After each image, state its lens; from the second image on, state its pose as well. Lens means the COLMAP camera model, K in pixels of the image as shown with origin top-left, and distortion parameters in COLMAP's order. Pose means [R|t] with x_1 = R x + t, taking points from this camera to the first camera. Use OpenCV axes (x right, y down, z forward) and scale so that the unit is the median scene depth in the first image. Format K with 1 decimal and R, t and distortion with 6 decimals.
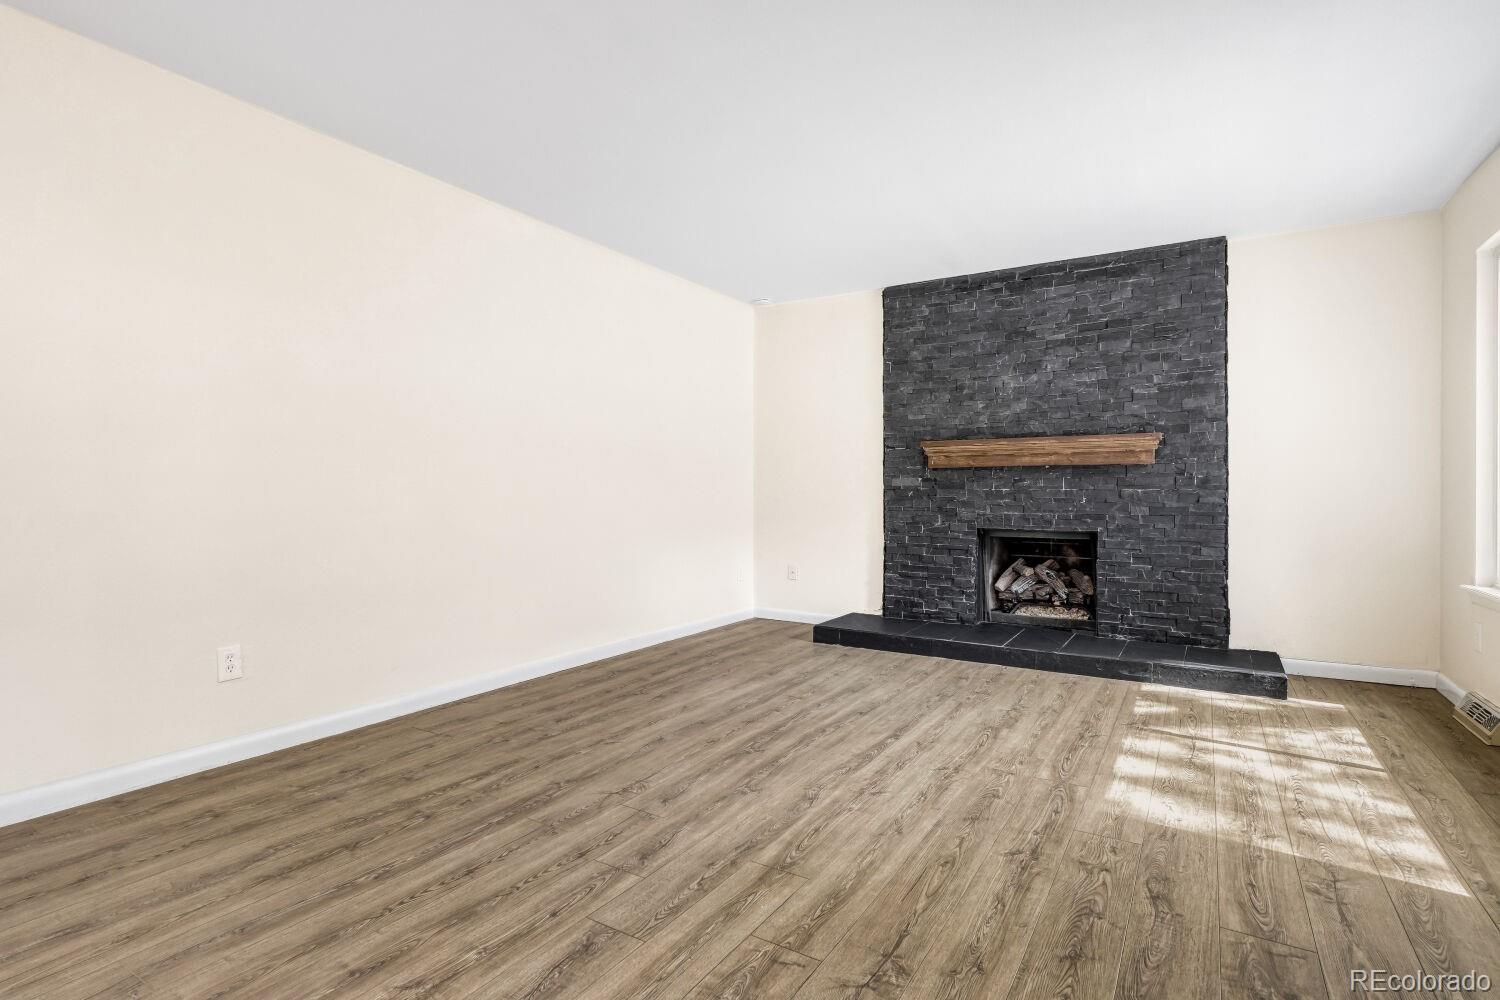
lens RADIAL K [[744.7, 0, 741.3], [0, 744.7, 488.7], [0, 0, 1]] dist [-0.018452, 0.010151]
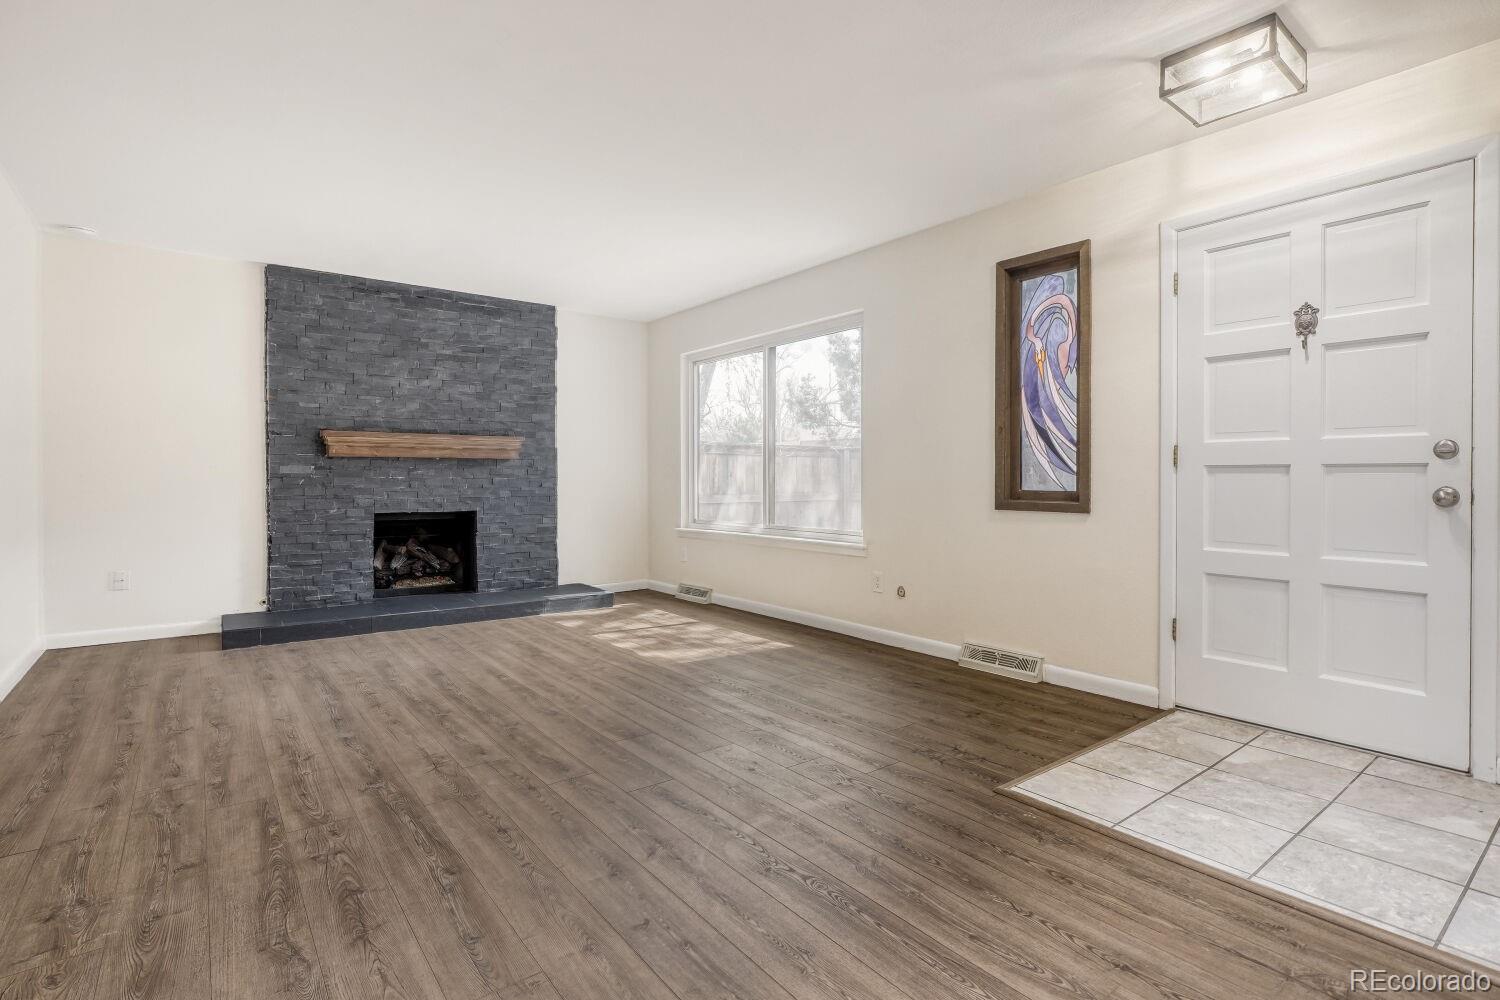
lens RADIAL K [[729.2, 0, 748.3], [0, 729.2, 475.5], [0, 0, 1]] dist [-0.023365, 0.010549]
pose [[0.347594, 0.003991, 0.937637, -0.739042], [-0.002990, 0.999991, -0.003148, -0.000495], [-0.937641, -0.001709, 0.347602, 0.175100]]
